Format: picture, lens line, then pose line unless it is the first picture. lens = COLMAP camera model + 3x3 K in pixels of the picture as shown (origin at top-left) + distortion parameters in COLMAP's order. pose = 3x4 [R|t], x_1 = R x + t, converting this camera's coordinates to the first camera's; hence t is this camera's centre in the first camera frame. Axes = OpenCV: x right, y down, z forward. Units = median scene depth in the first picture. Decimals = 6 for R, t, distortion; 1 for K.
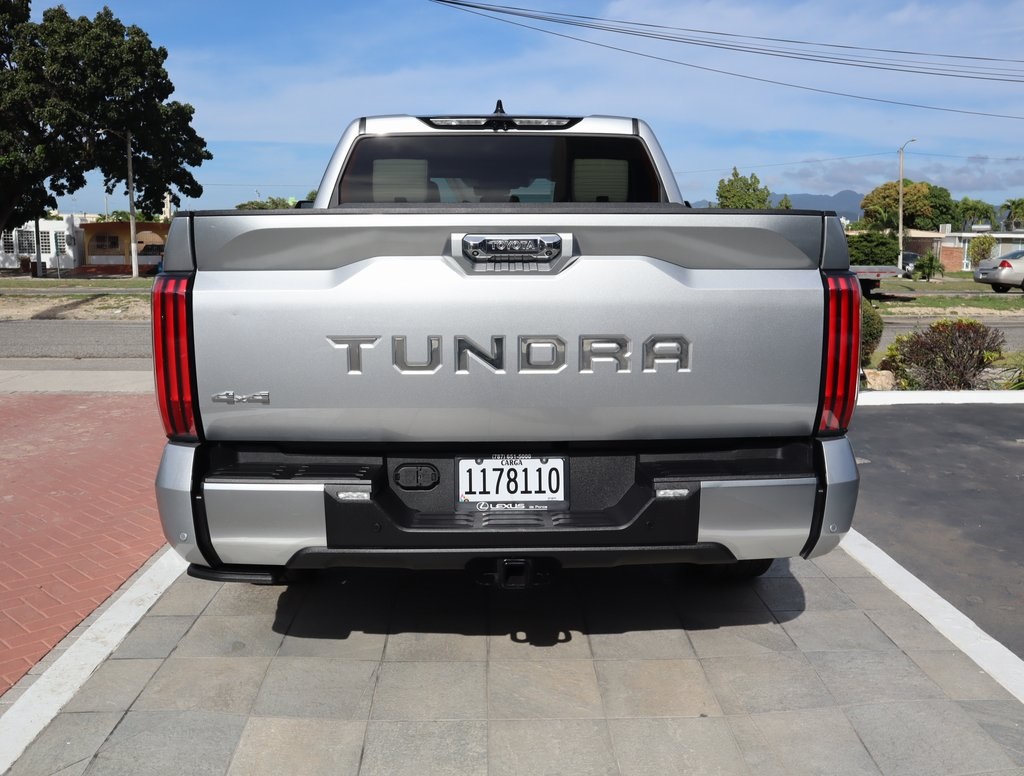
lens RADIAL K [[927.7, 0, 512.0], [0, 927.7, 388.0], [0, 0, 1]] dist [-0.136122, 0.170923]
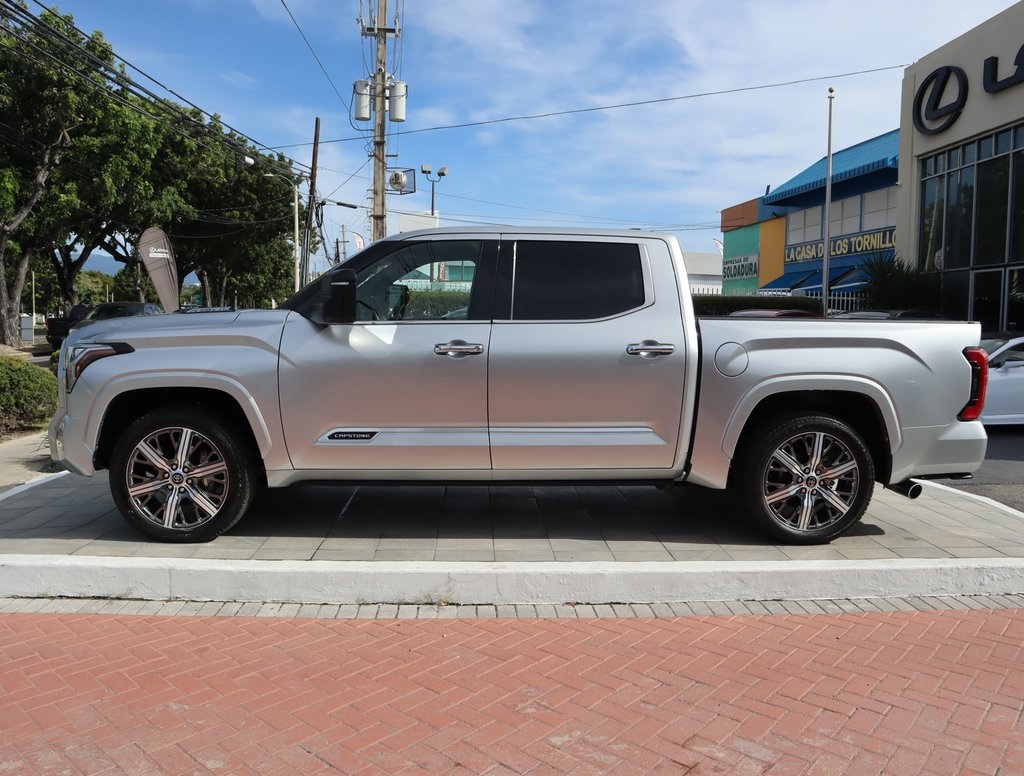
lens RADIAL K [[805.8, 0, 512.0], [0, 805.8, 388.0], [0, 0, 1]] dist [-0.129355, 0.085183]
pose [[-0.005686, -0.095380, 0.995425, -1.357300], [0.139860, 0.985581, 0.095236, -0.217792], [-0.990155, 0.139762, 0.007736, 1.258498]]
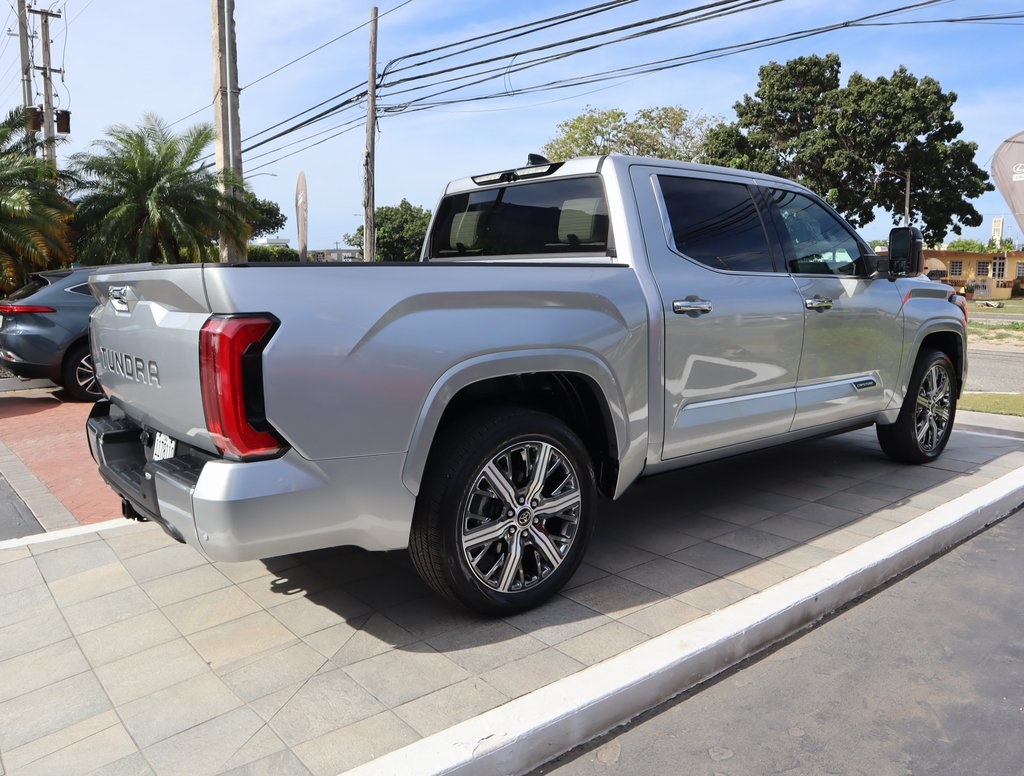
lens RADIAL K [[805.8, 0, 512.0], [0, 805.8, 388.0], [0, 0, 1]] dist [-0.129355, 0.085183]
pose [[0.604703, 0.103362, -0.789715, 0.798995], [-0.109176, 0.992941, 0.046363, -0.070820], [0.788933, 0.058182, 0.611719, 0.403776]]
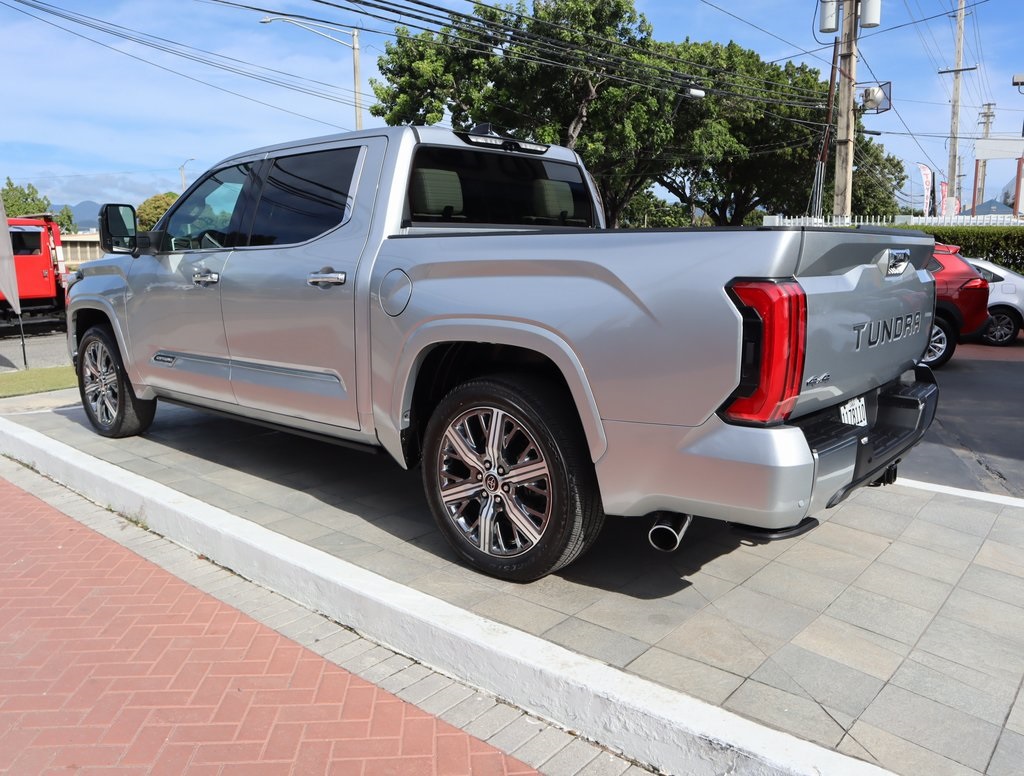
lens RADIAL K [[805.8, 0, 512.0], [0, 805.8, 388.0], [0, 0, 1]] dist [-0.129355, 0.085183]
pose [[0.672703, -0.127882, 0.728778, -0.769280], [0.114650, 0.991070, 0.068079, -0.054738], [-0.730976, 0.037758, 0.681358, 0.330833]]
